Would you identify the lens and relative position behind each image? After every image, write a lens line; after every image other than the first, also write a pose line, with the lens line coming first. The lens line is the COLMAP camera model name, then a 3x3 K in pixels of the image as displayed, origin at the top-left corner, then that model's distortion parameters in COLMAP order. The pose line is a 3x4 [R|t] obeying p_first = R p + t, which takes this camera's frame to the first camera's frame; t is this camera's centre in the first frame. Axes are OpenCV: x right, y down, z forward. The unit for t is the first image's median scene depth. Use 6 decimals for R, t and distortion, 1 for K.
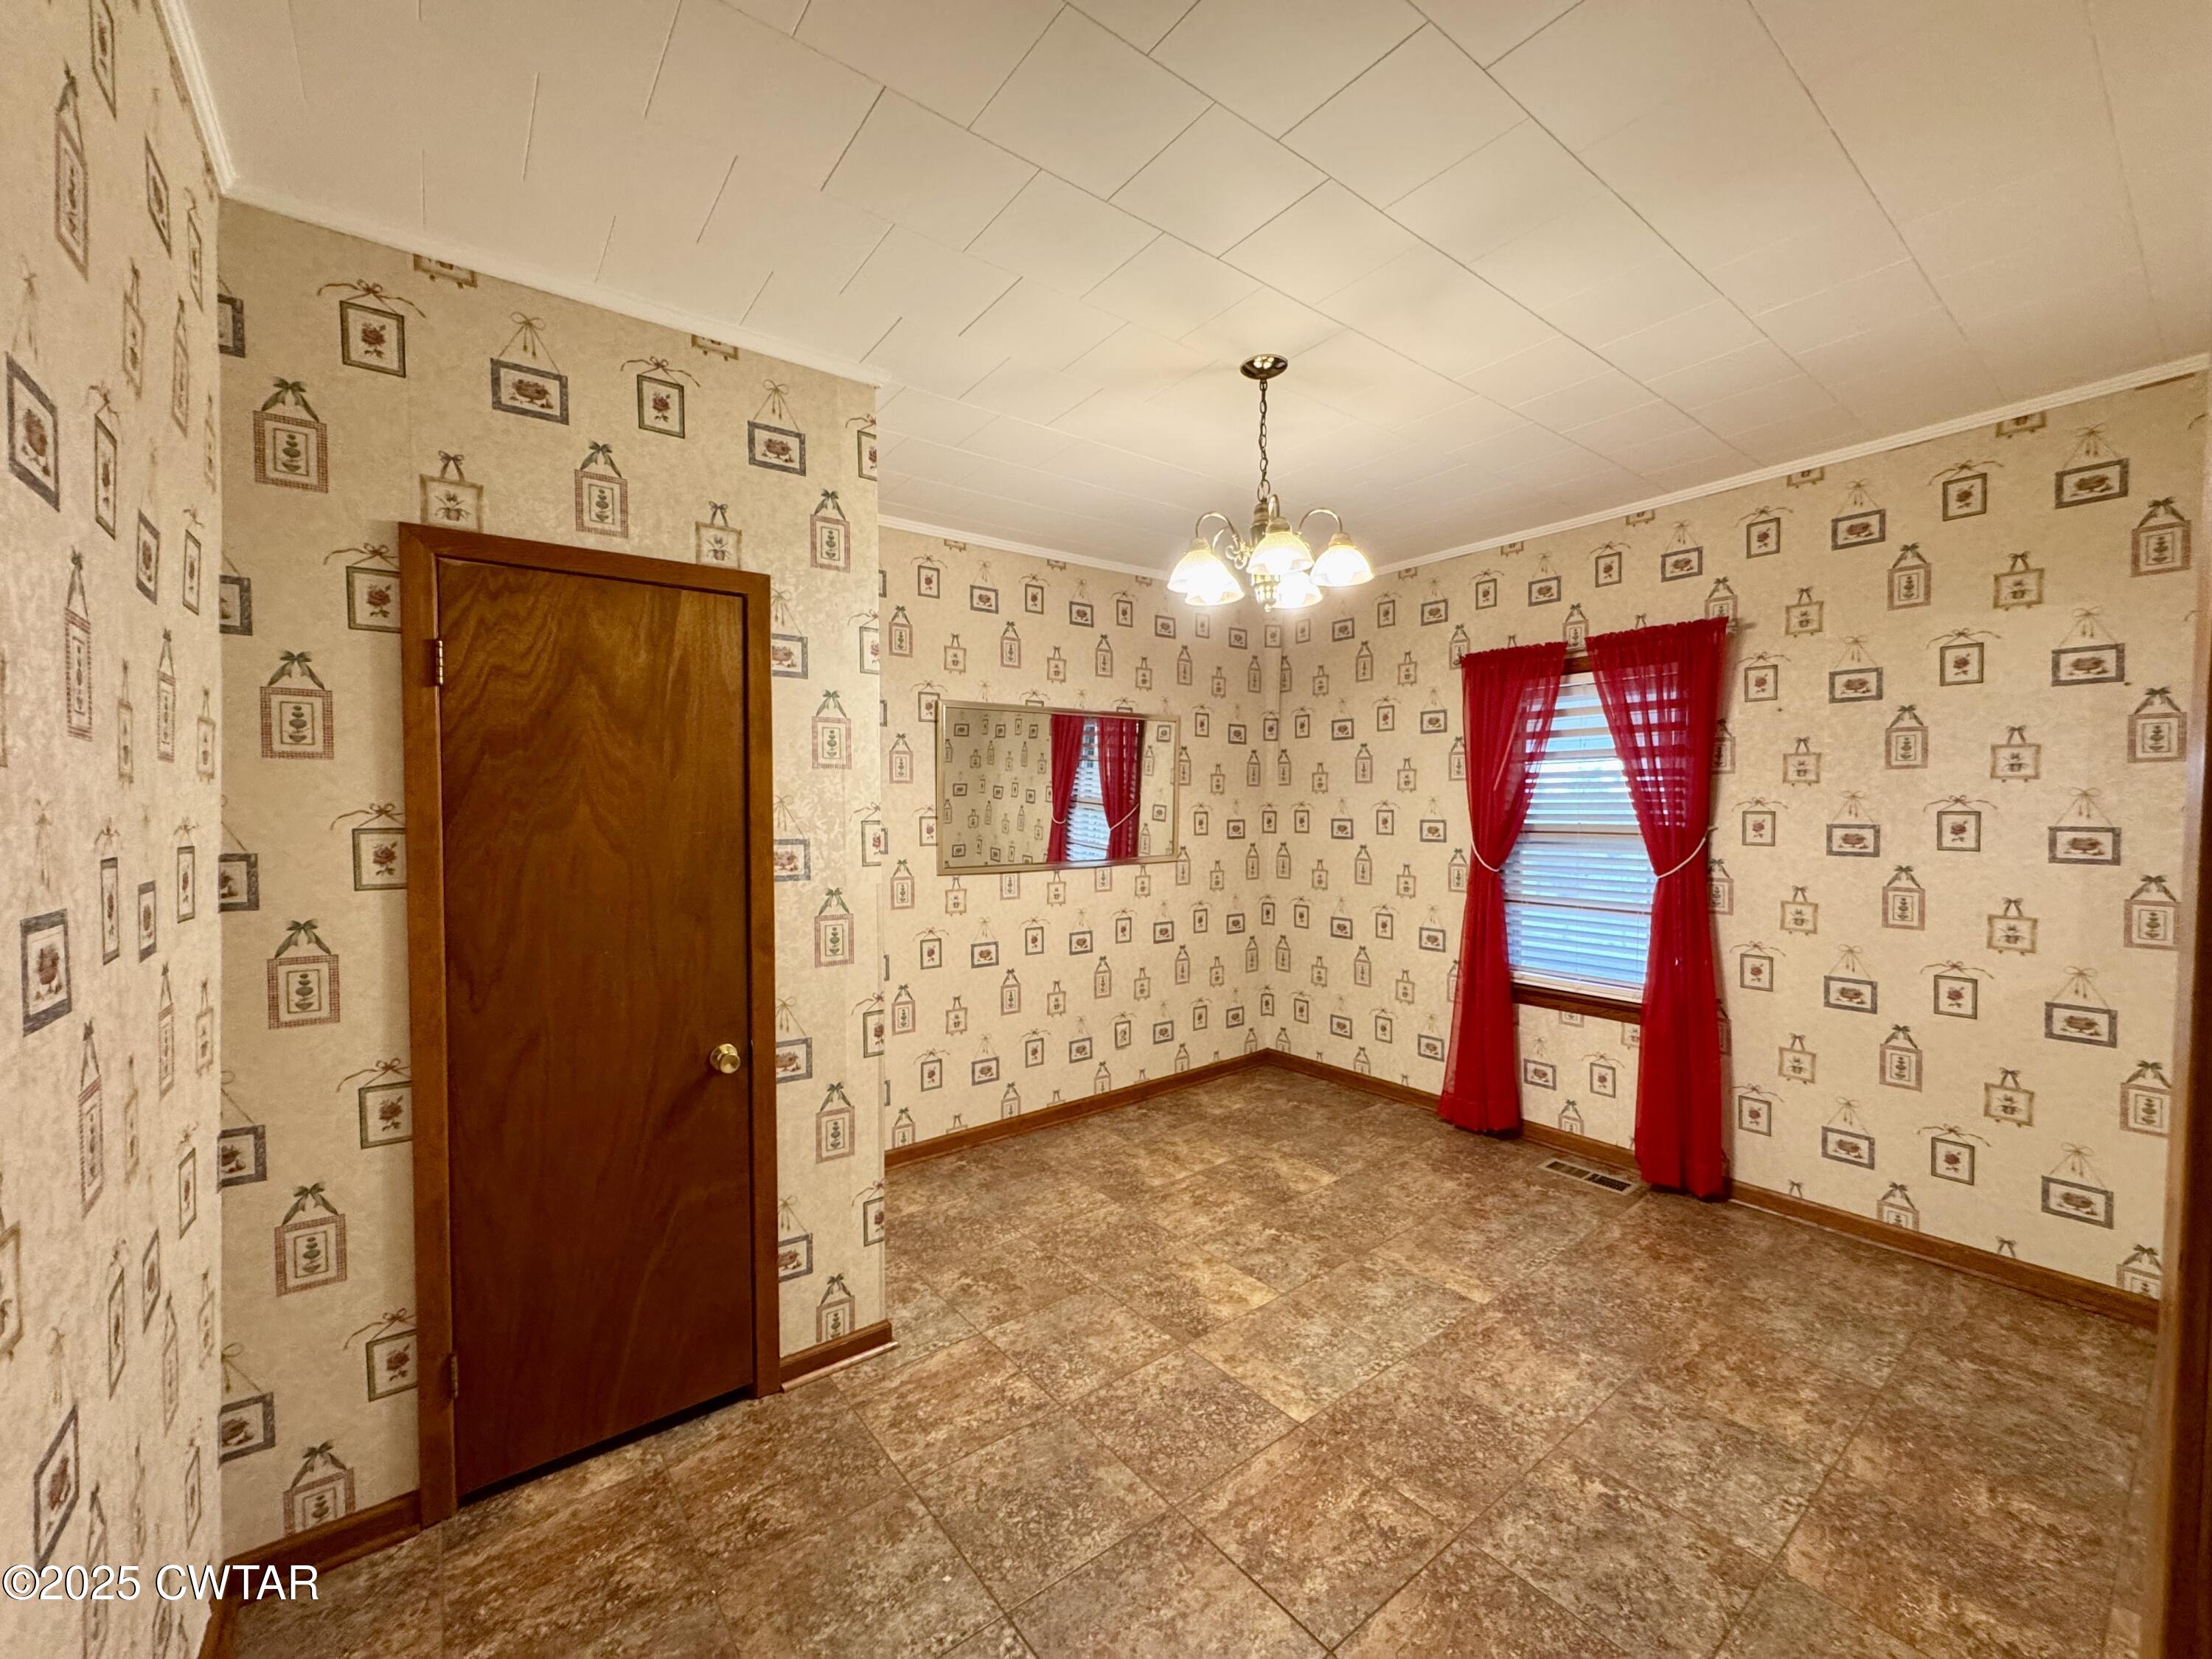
lens RADIAL K [[885.3, 0, 1105.9], [0, 885.3, 821.3], [0, 0, 1]] dist [-0.001202, -0.000176]
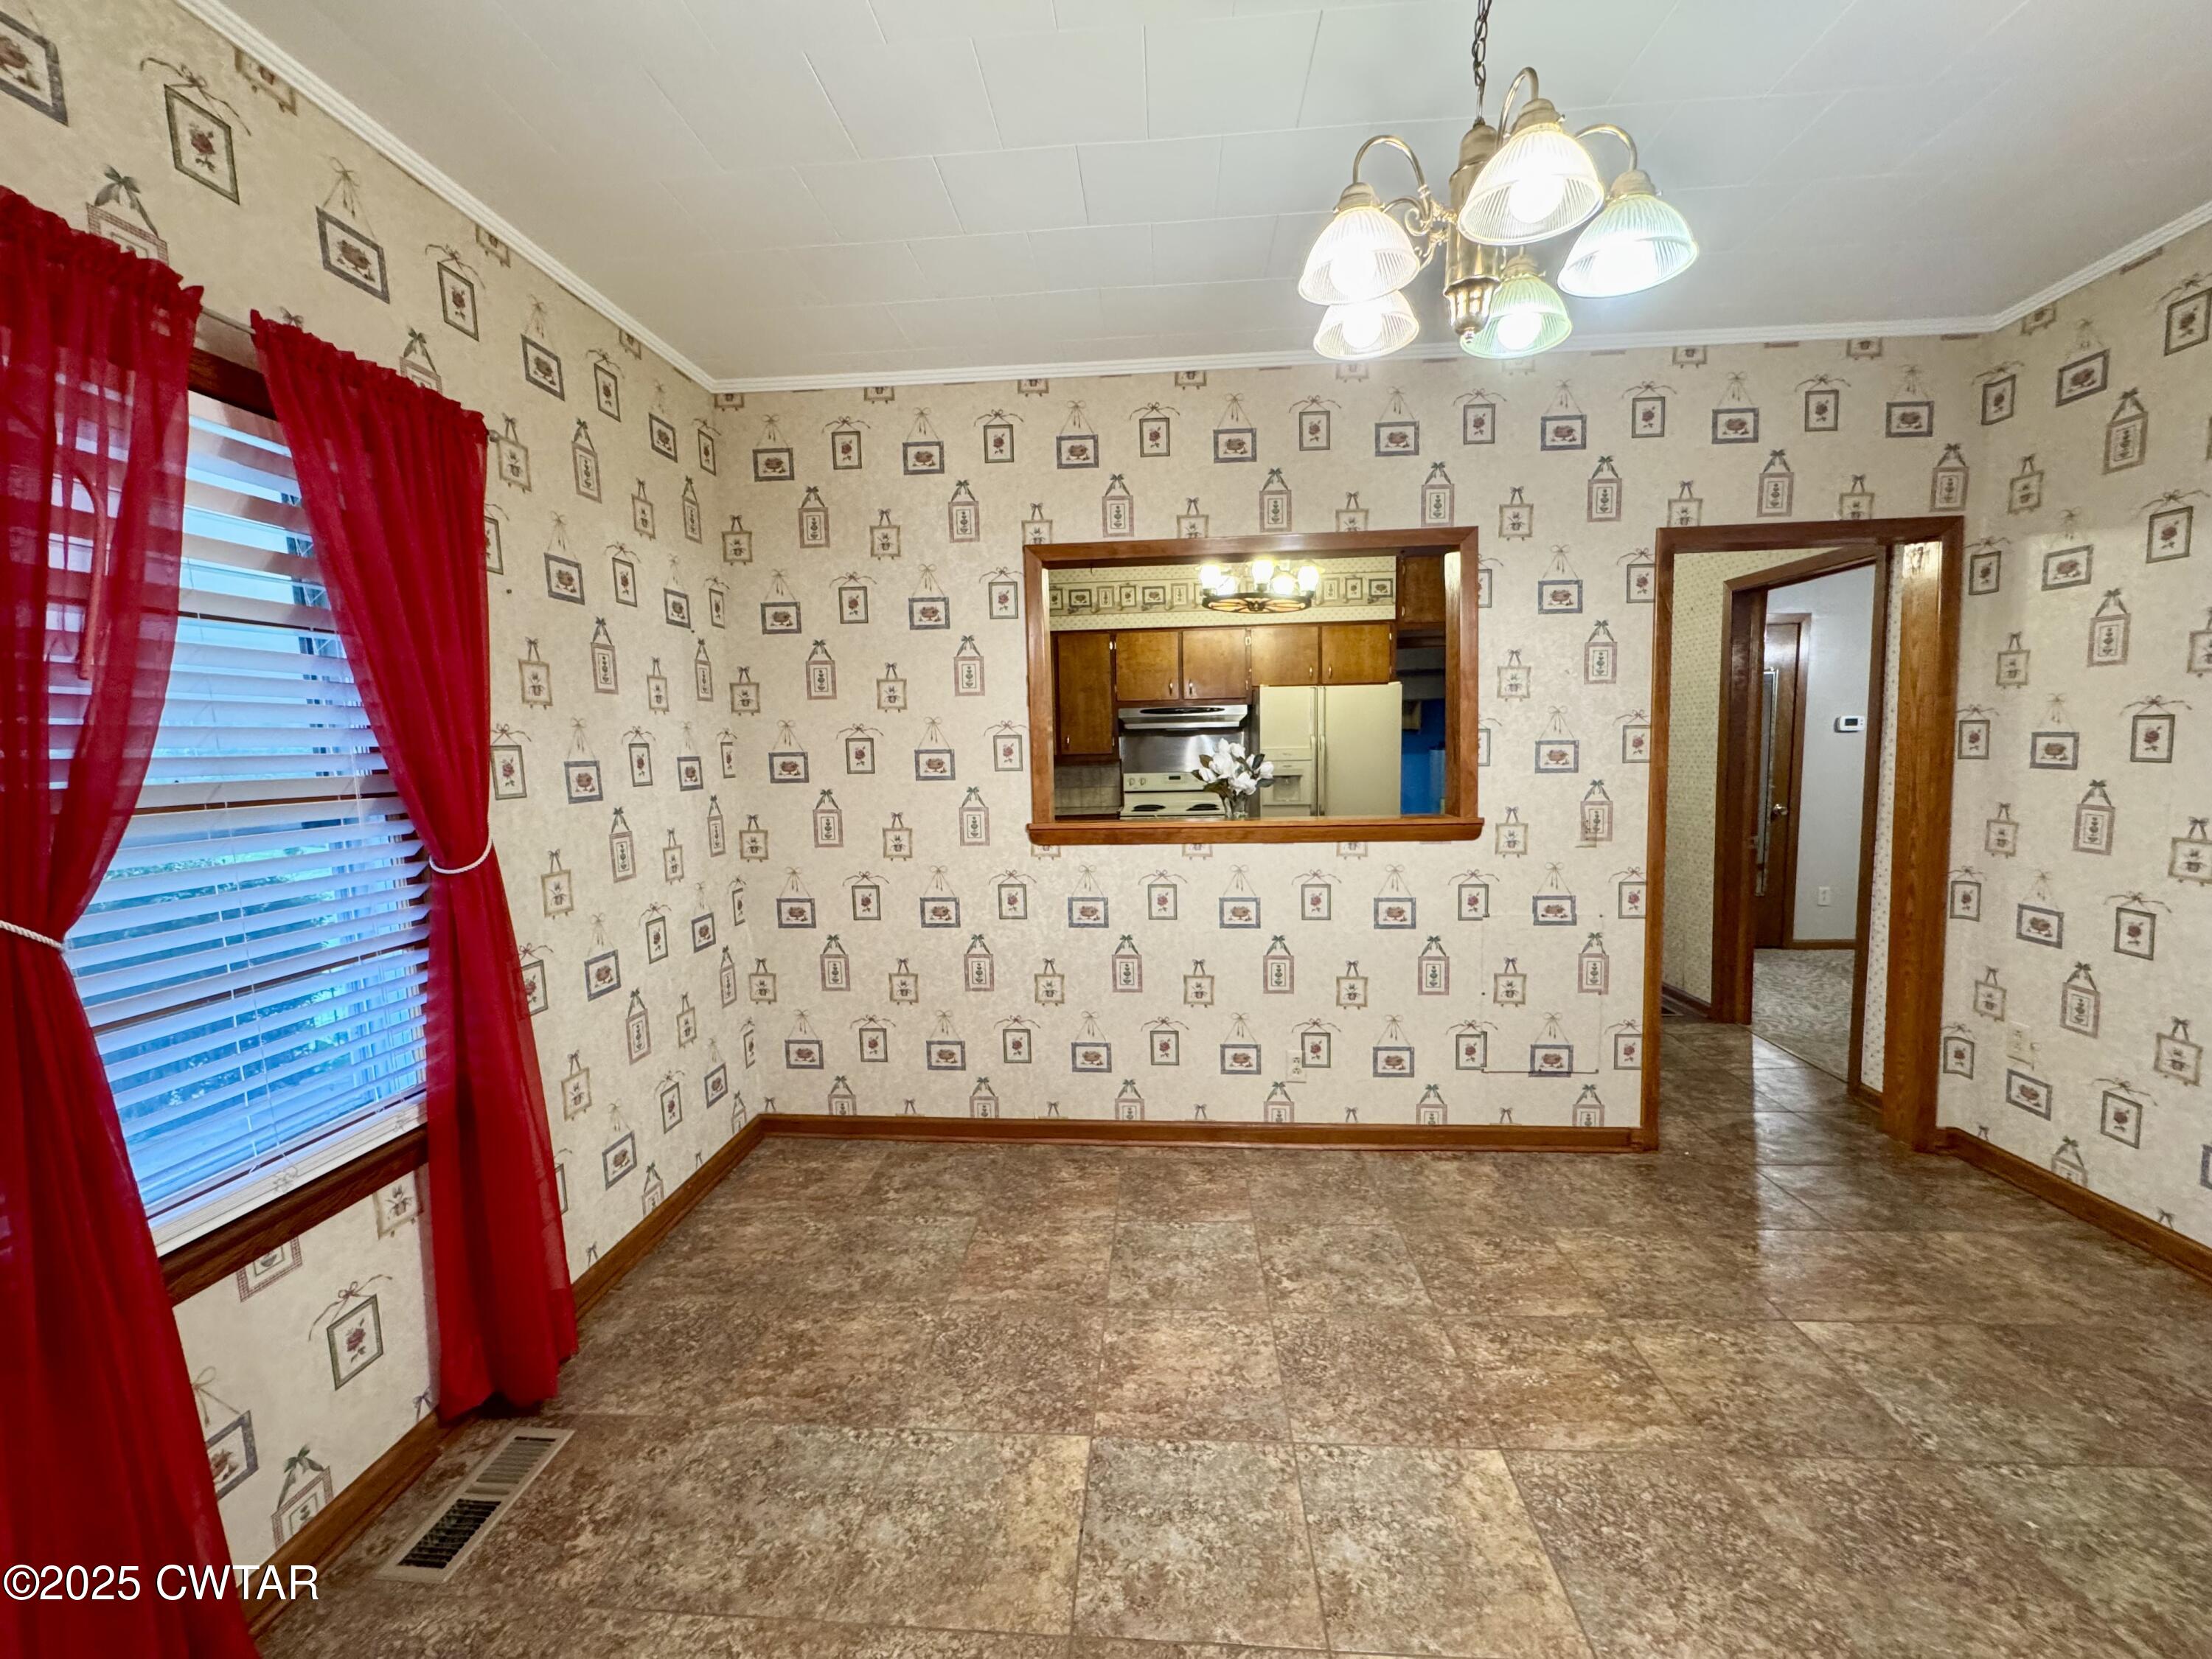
lens RADIAL K [[885.3, 0, 1105.9], [0, 885.3, 821.3], [0, 0, 1]] dist [-0.001202, -0.000176]
pose [[-0.748706, -0.038325, 0.661793, -0.023301], [0.038420, 0.994140, 0.101037, -0.005106], [-0.661788, 0.101074, -0.742846, 1.378482]]
